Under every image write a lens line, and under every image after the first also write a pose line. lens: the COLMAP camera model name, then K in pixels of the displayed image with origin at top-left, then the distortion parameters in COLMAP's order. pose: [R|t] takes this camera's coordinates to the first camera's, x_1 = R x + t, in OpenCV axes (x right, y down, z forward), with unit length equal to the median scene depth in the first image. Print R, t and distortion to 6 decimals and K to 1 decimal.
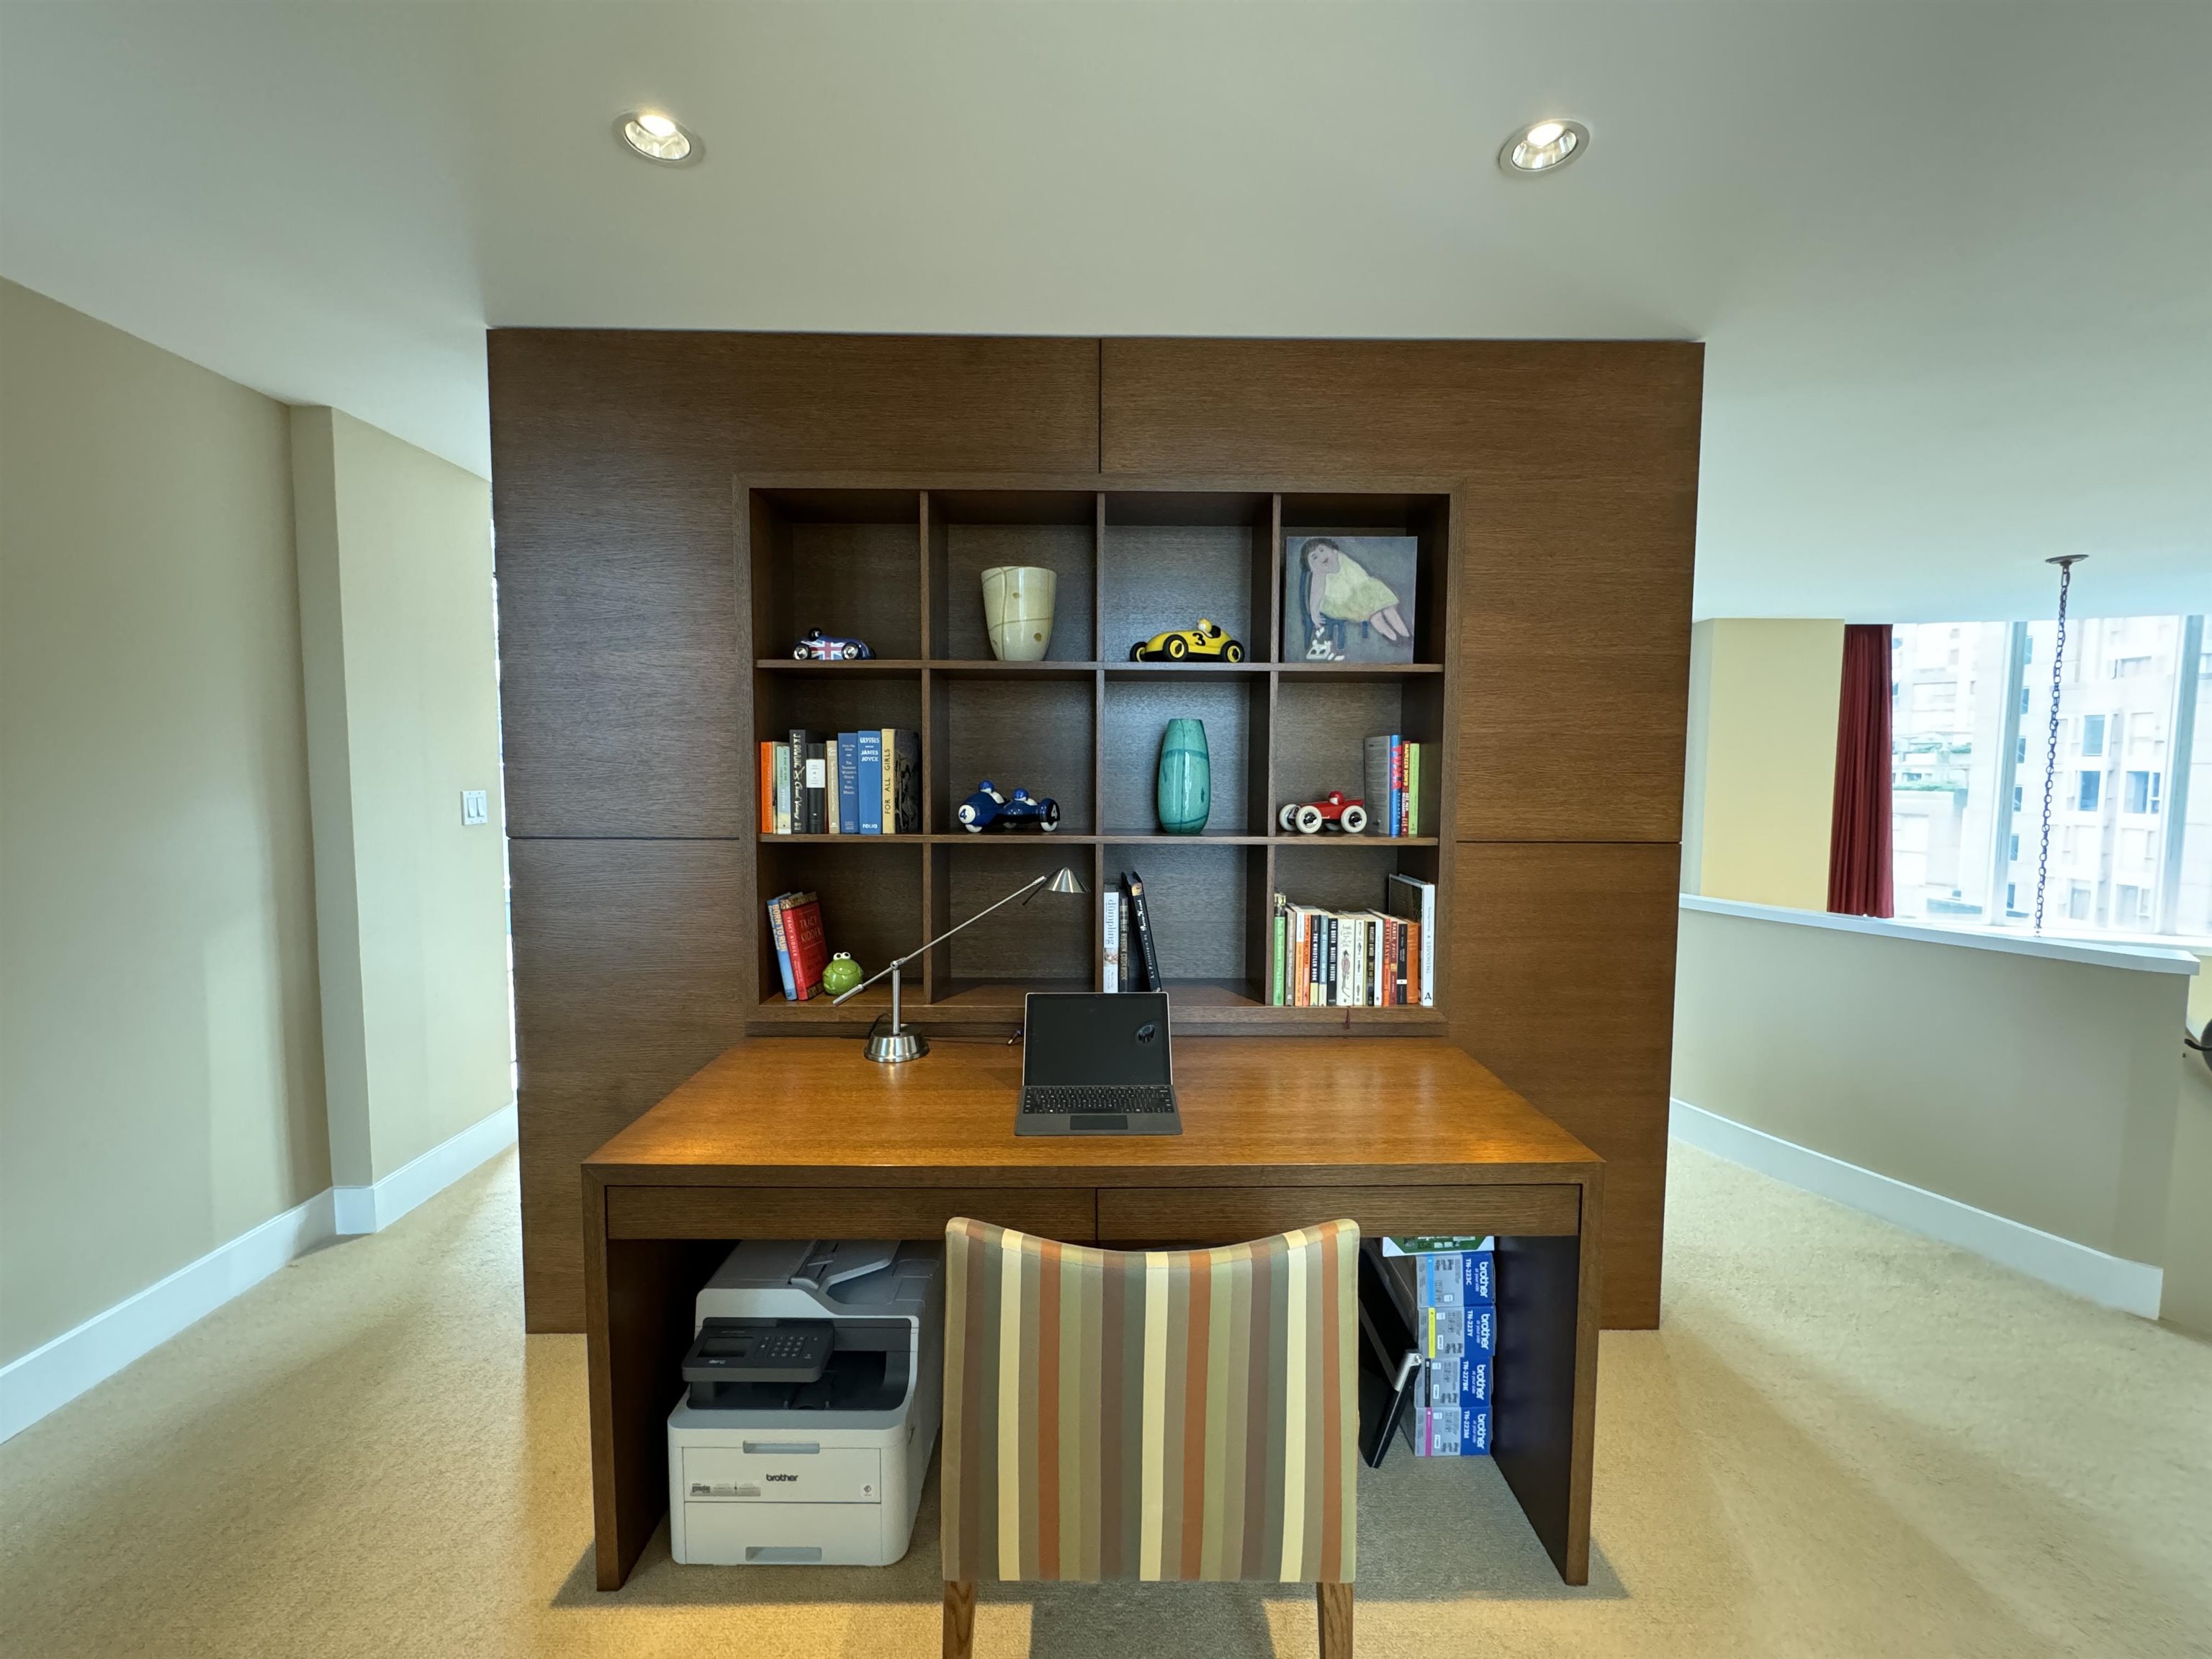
lens RADIAL K [[880.0, 0, 1106.0], [0, 880.0, 829.5], [0, 0, 1]] dist [0.019526, 0.000114]
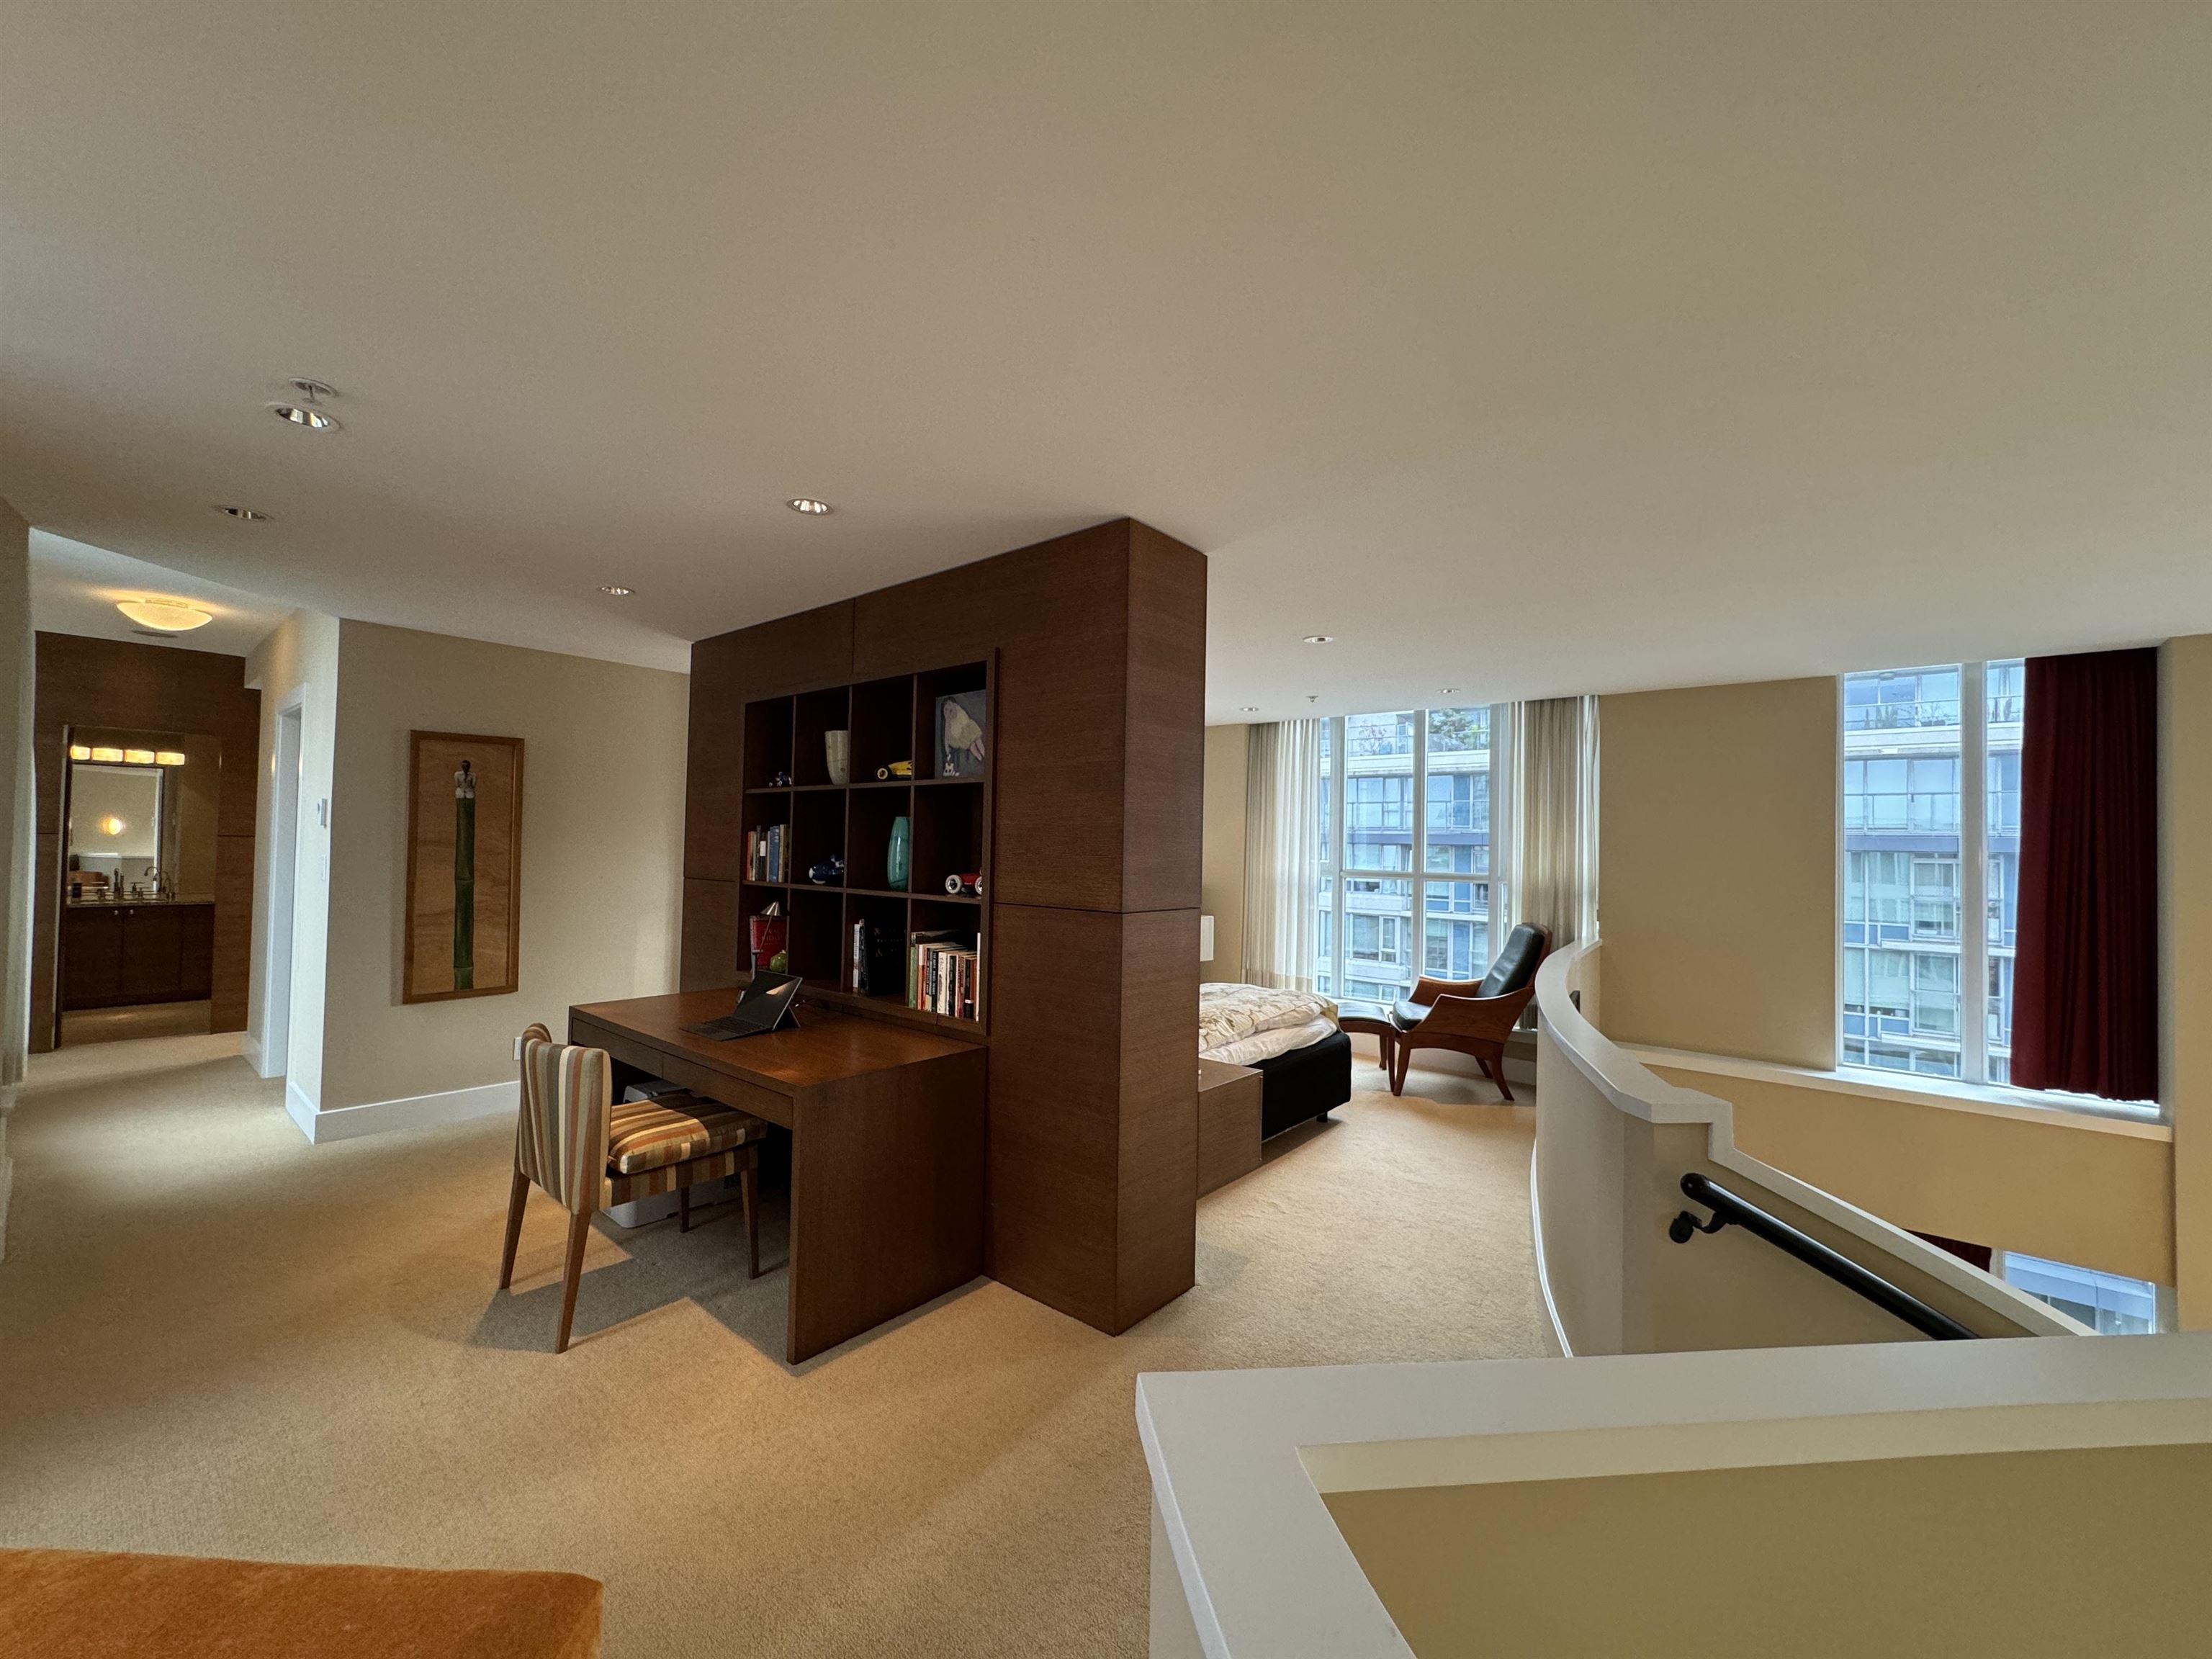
lens RADIAL K [[876.9, 0, 1106.4], [0, 876.9, 825.4], [0, 0, 1]] dist [-0.003922, 0.000454]
pose [[0.764078, -0.005612, -0.645100, 1.409255], [-0.056998, 0.995464, -0.076170, -0.012038], [0.642602, 0.094969, 0.760292, 0.055289]]
